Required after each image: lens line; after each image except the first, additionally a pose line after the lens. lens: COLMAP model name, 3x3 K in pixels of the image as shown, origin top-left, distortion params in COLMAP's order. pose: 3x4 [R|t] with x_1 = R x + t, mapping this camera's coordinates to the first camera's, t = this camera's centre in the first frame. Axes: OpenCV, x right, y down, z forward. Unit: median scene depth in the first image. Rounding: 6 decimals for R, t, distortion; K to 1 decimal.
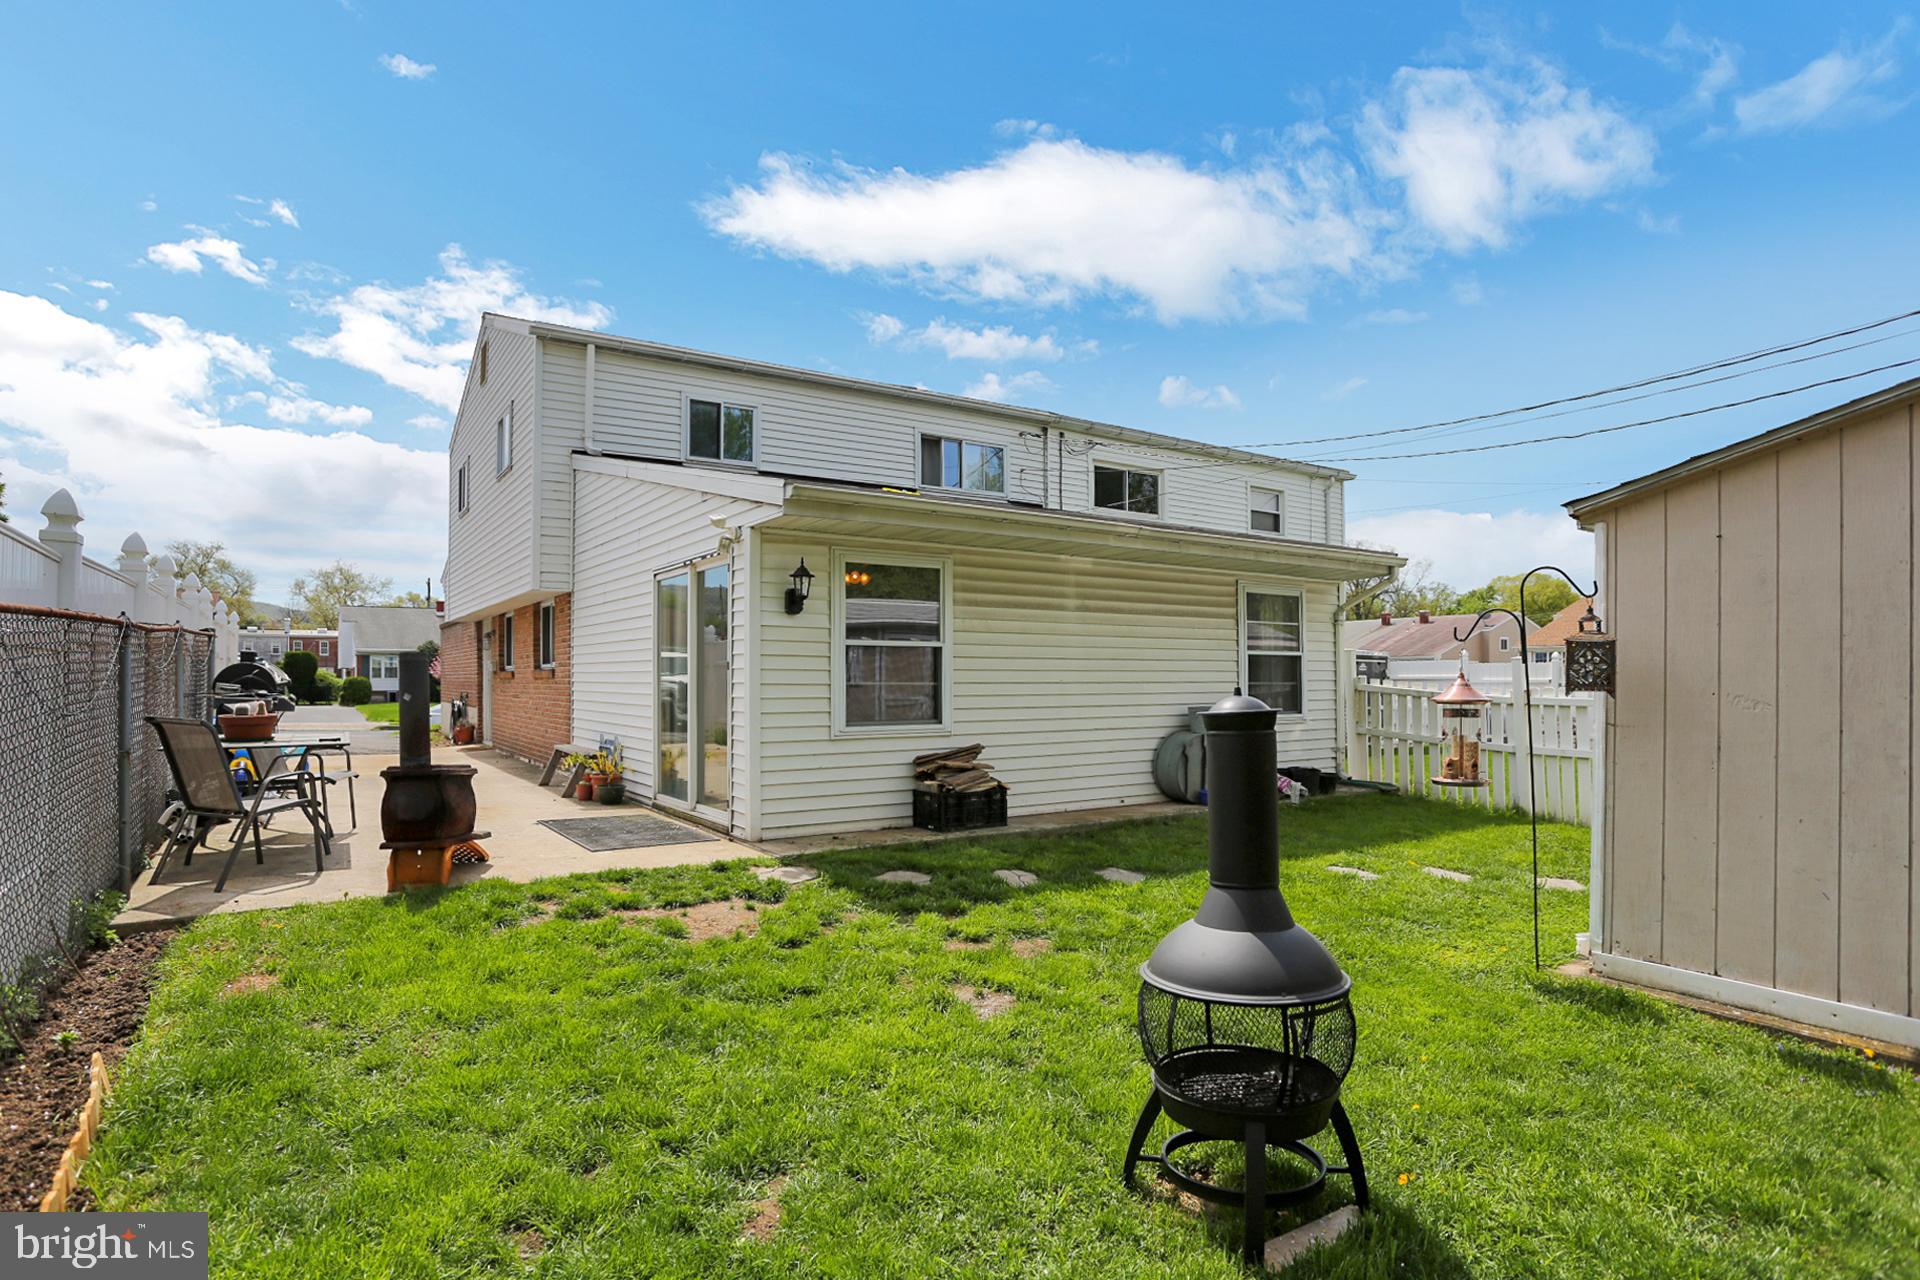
lens RADIAL K [[994.6, 0, 952.9], [0, 994.6, 655.7], [0, 0, 1]] dist [-0.003416, -0.000409]
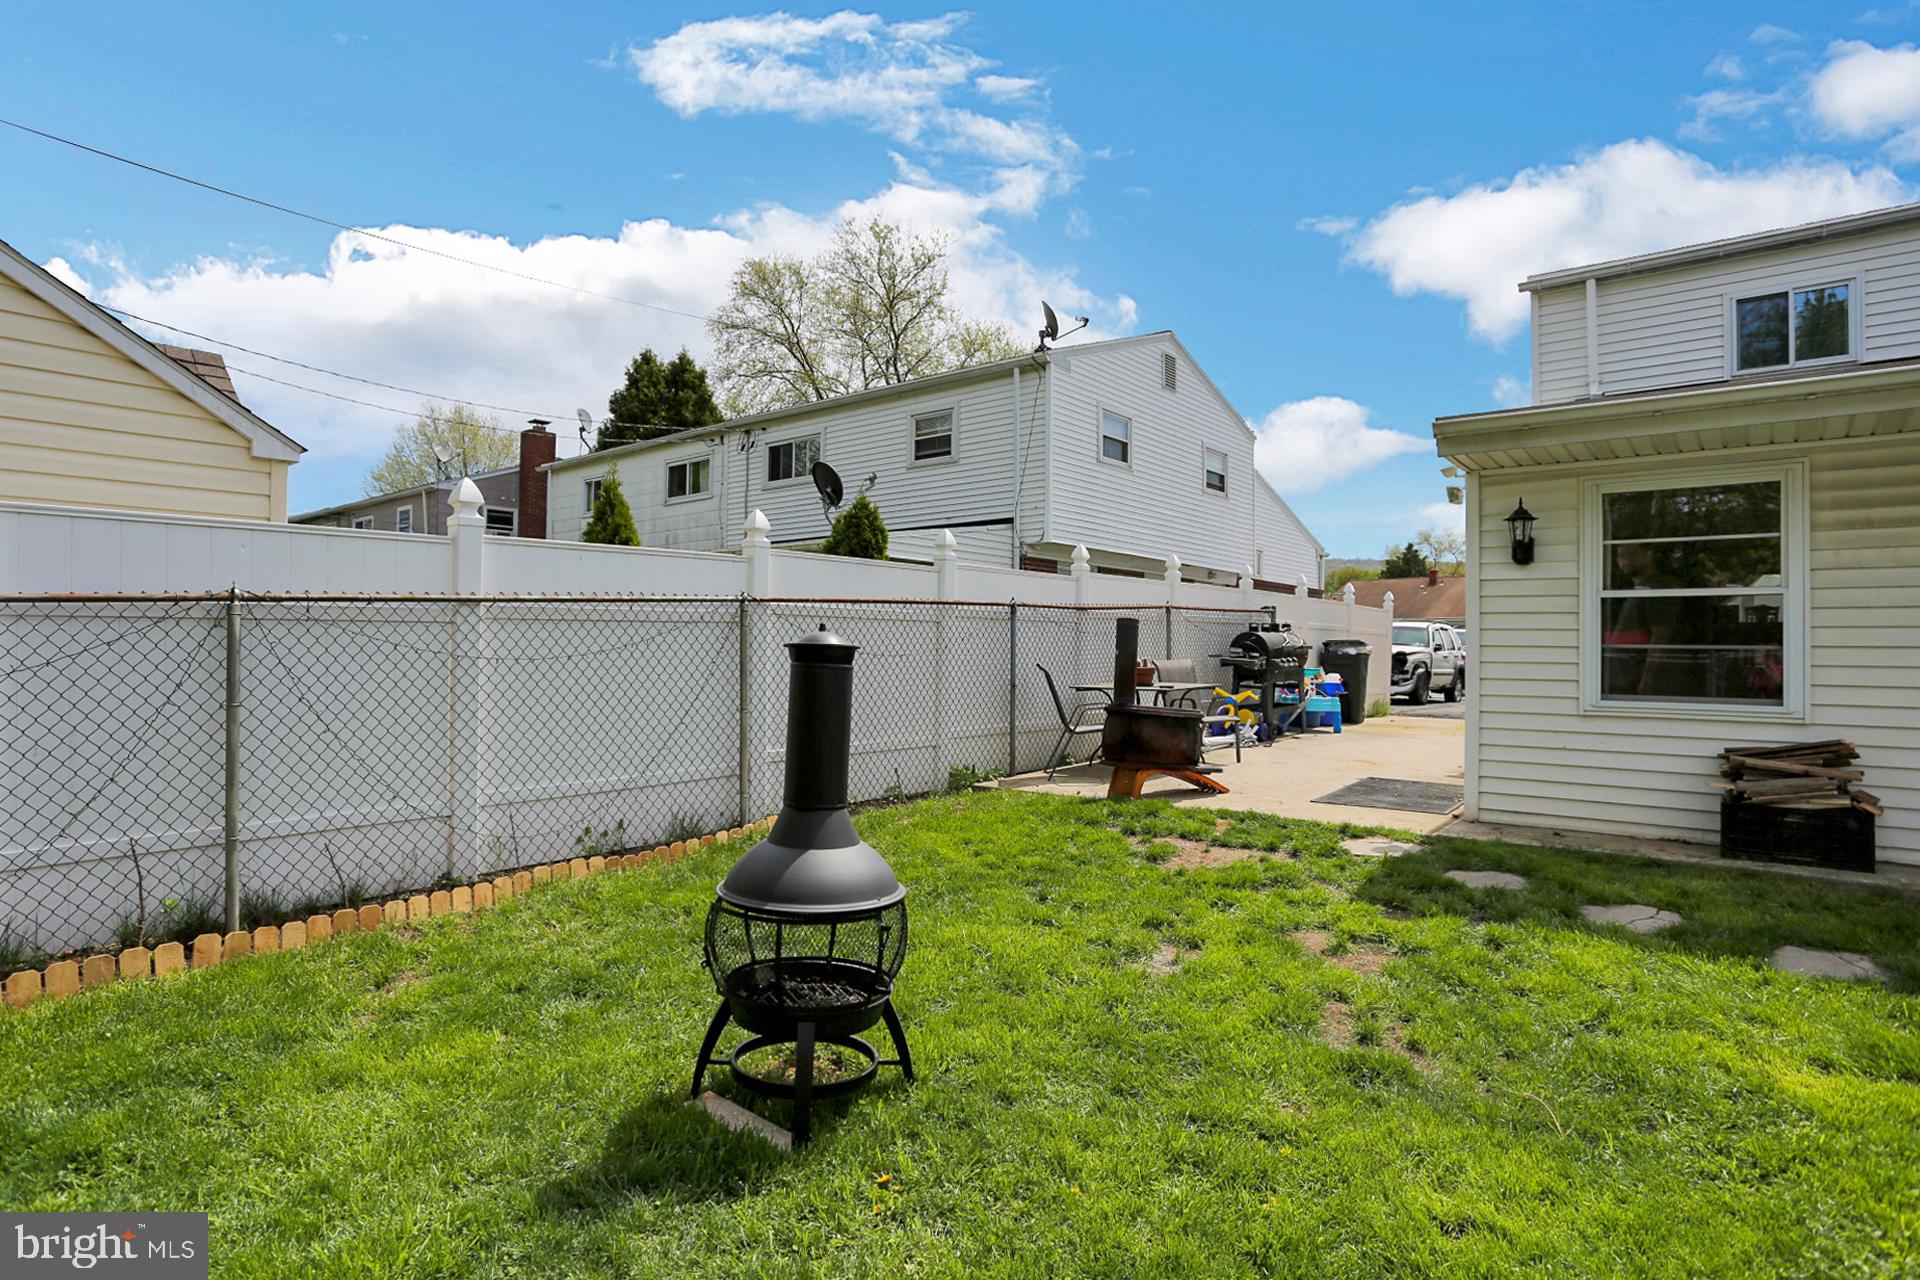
lens RADIAL K [[1000.1, 0, 957.3], [0, 1000.1, 641.6], [0, 0, 1]] dist [-0.066303, 0.032167]
pose [[0.330948, -0.004587, -0.943638, 0.436325], [0.010467, 0.999945, -0.001190, 0.018831], [0.943591, -0.009484, 0.330978, 0.244404]]
